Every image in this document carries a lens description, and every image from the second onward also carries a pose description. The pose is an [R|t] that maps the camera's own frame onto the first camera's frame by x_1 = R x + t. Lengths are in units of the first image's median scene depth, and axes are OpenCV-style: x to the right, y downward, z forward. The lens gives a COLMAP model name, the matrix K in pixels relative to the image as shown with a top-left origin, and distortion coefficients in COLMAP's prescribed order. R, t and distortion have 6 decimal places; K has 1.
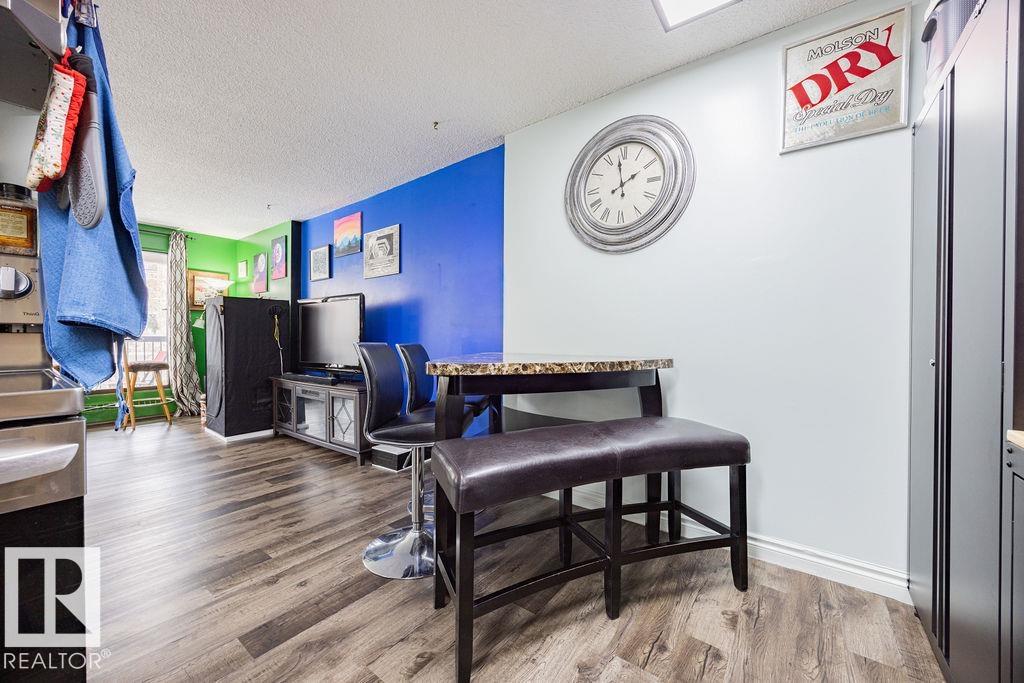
lens RADIAL K [[388.5, 0, 516.6], [0, 388.5, 340.1], [0, 0, 1]] dist [-0.004233, 0.000468]
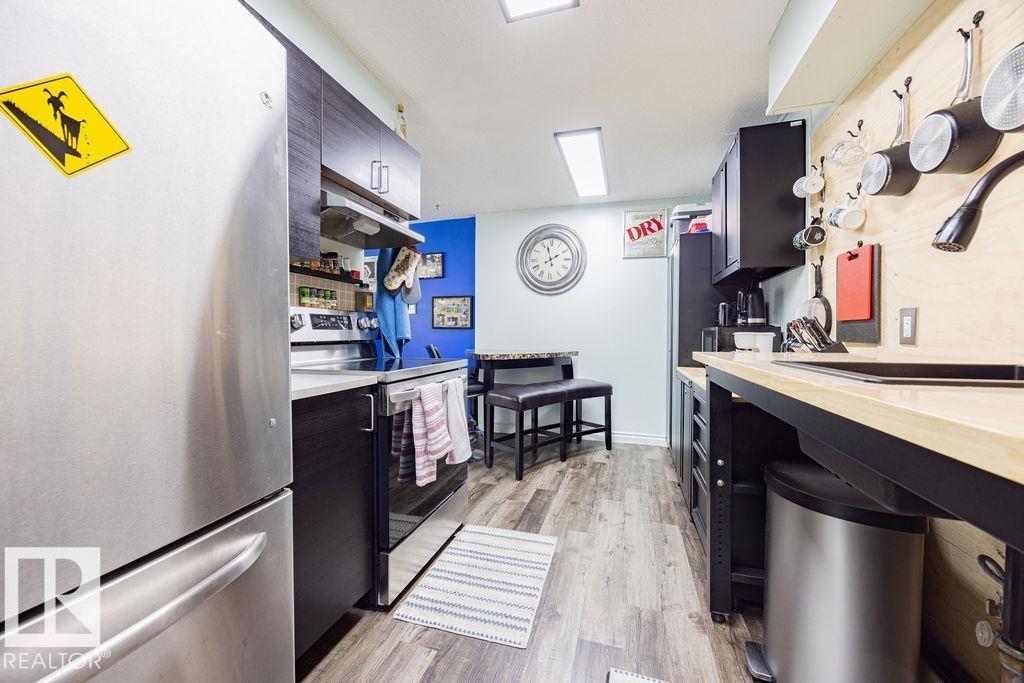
lens RADIAL K [[388.5, 0, 513.9], [0, 388.5, 338.1], [0, 0, 1]] dist [-0.004233, 0.000468]
pose [[0.940171, -0.003269, 0.340688, -0.479932], [0.001679, 0.999986, 0.004961, -0.024091], [-0.340700, -0.004092, 0.940163, -0.635929]]
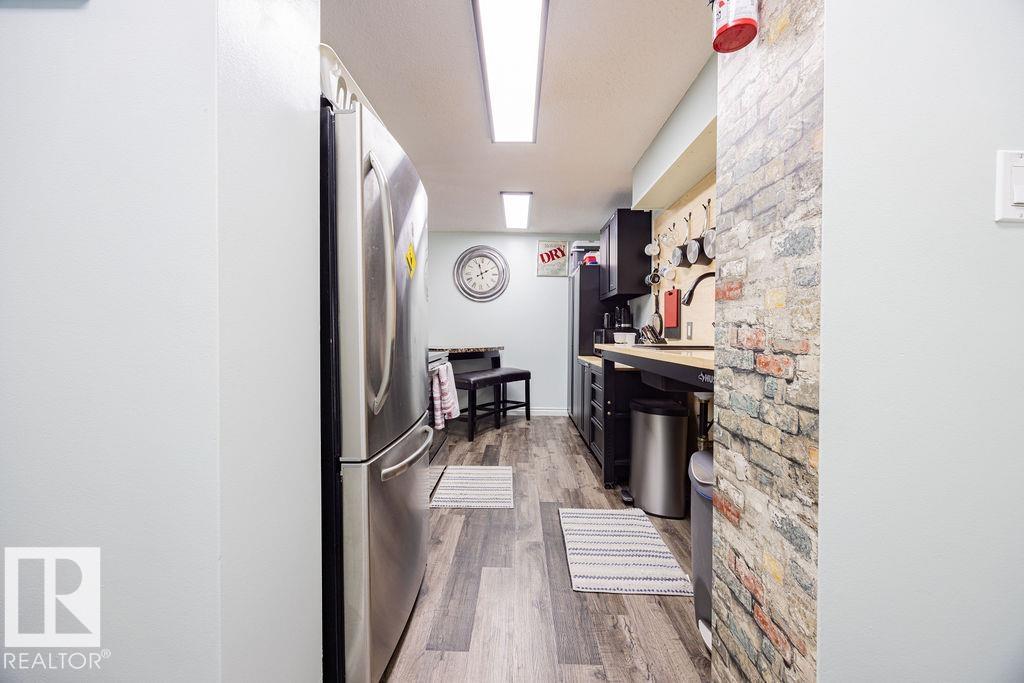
lens RADIAL K [[388.5, 0, 515.4], [0, 388.5, 338.6], [0, 0, 1]] dist [-0.004233, 0.000468]
pose [[0.808774, -0.006944, 0.588078, -0.851123], [0.000752, 0.999942, 0.010773, -0.025994], [-0.588119, -0.008270, 0.808732, -0.926752]]
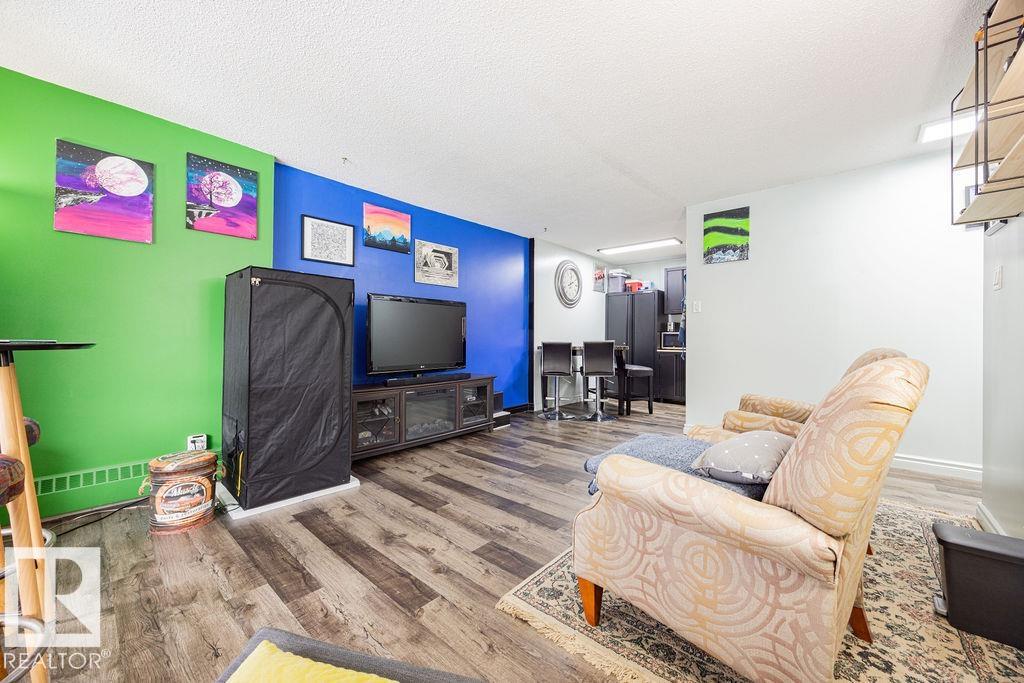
lens RADIAL K [[388.5, 0, 516.7], [0, 388.5, 339.9], [0, 0, 1]] dist [-0.004233, 0.000468]
pose [[0.079774, -0.007131, 0.996788, -2.265099], [0.000450, 0.999975, 0.007118, -0.014847], [-0.996813, -0.000120, 0.079775, 1.033286]]
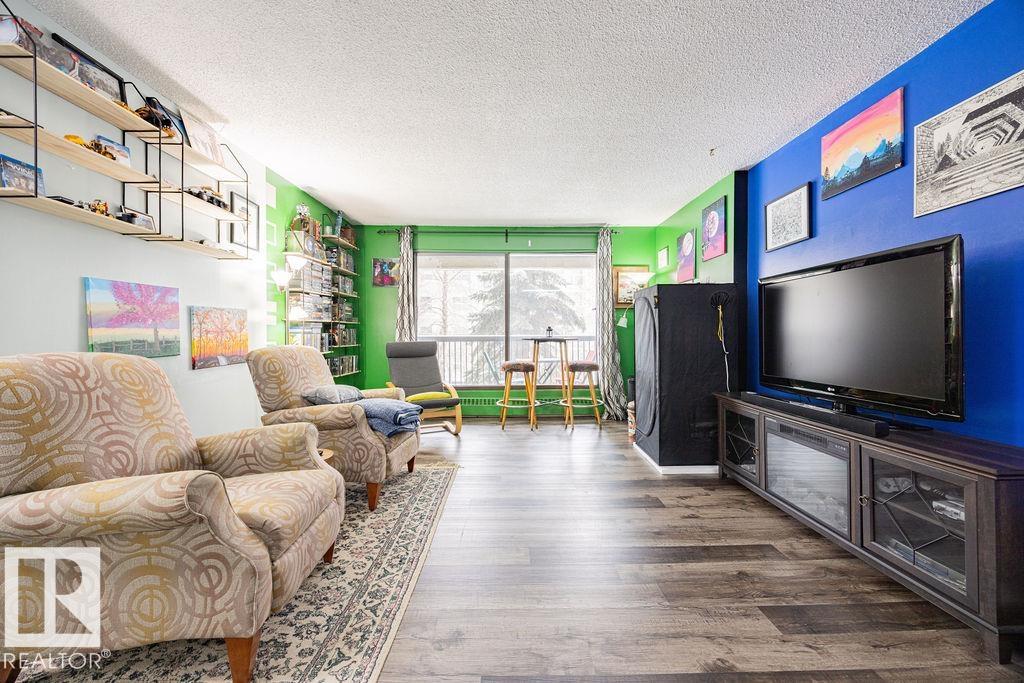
lens RADIAL K [[388.5, 0, 516.0], [0, 388.5, 338.8], [0, 0, 1]] dist [-0.004233, 0.000468]
pose [[0.610092, 0.000503, -0.792330, -0.500952], [0.000788, 0.999999, 0.001242, -0.007996], [0.792330, -0.001382, 0.610091, 0.479703]]
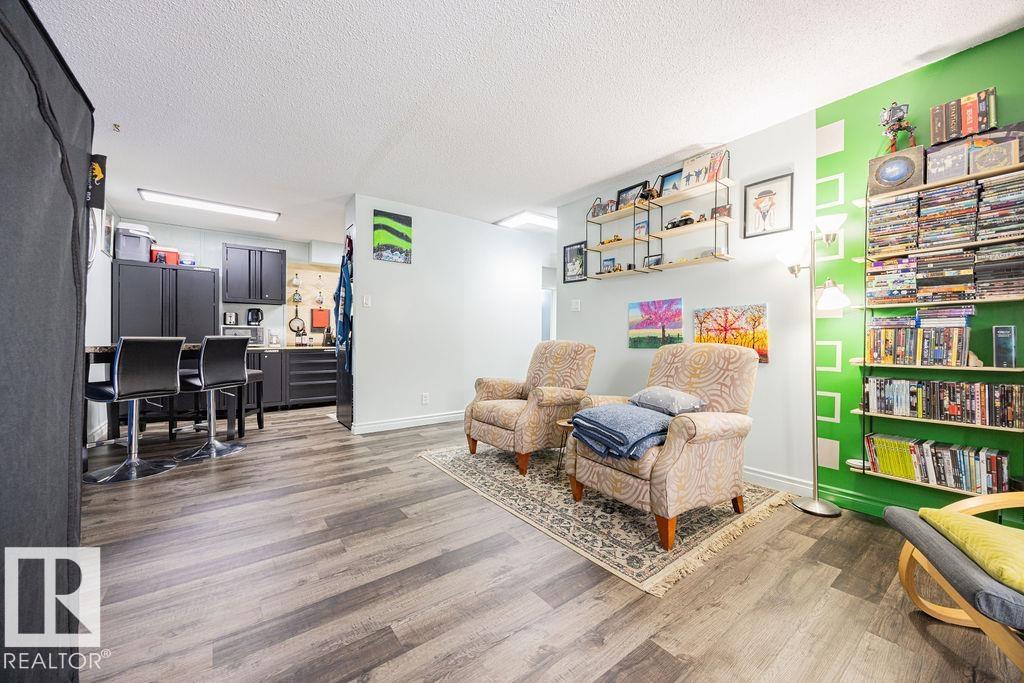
lens RADIAL K [[388.5, 0, 515.7], [0, 388.5, 337.8], [0, 0, 1]] dist [-0.004233, 0.000468]
pose [[-0.961071, -0.008900, 0.276157, -1.598846], [-0.007260, 0.999949, 0.006960, -0.006161], [-0.276205, 0.004685, -0.961087, 1.781210]]
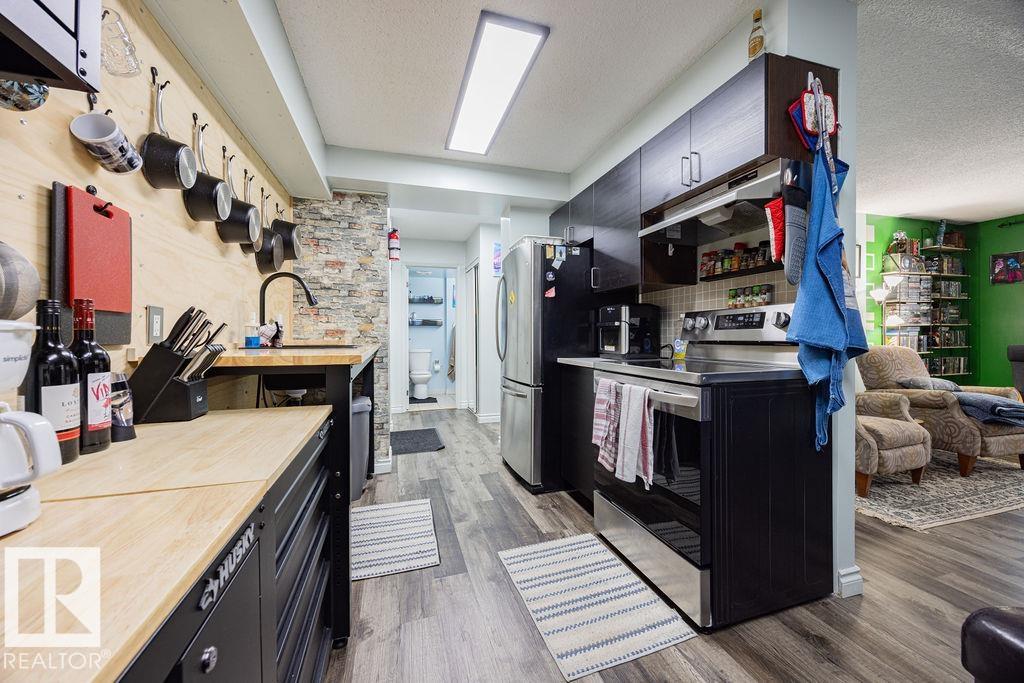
lens RADIAL K [[388.5, 0, 517.9], [0, 388.5, 337.9], [0, 0, 1]] dist [-0.004233, 0.000468]
pose [[-0.585982, 0.002302, -0.810321, 0.328221], [-0.002011, 0.999989, 0.004294, -0.023288], [0.810321, 0.004146, -0.585971, 0.357284]]
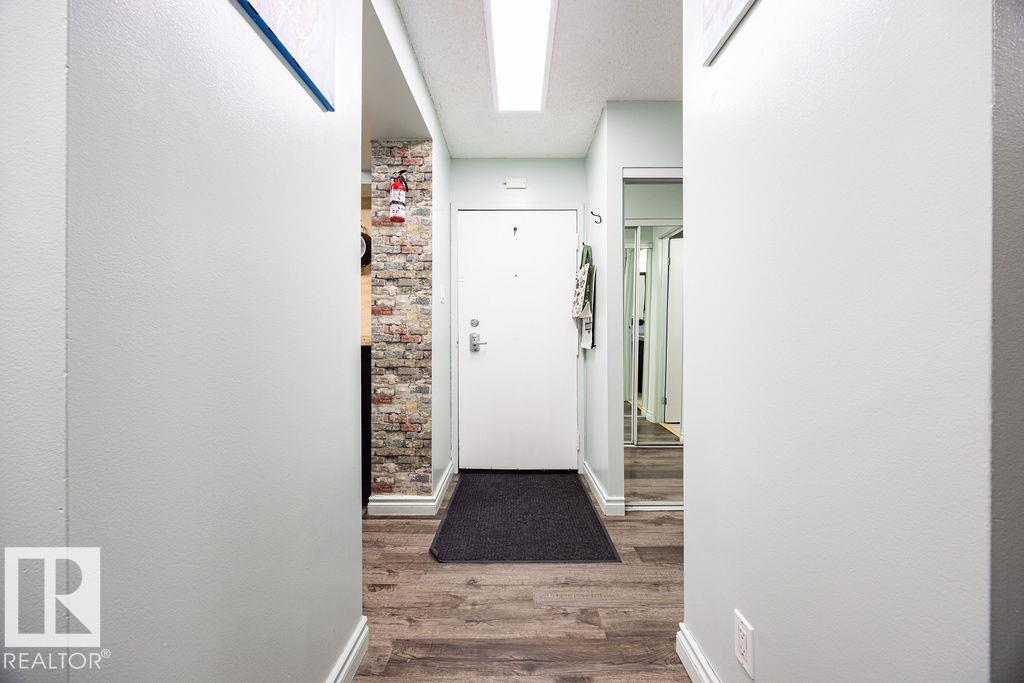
lens RADIAL K [[388.5, 0, 518.7], [0, 388.5, 340.1], [0, 0, 1]] dist [-0.004233, 0.000468]
pose [[-0.599888, -0.010220, 0.800019, -1.401010], [-0.000421, 0.999922, 0.012458, -0.010150], [-0.800084, 0.007136, -0.599845, -0.448770]]
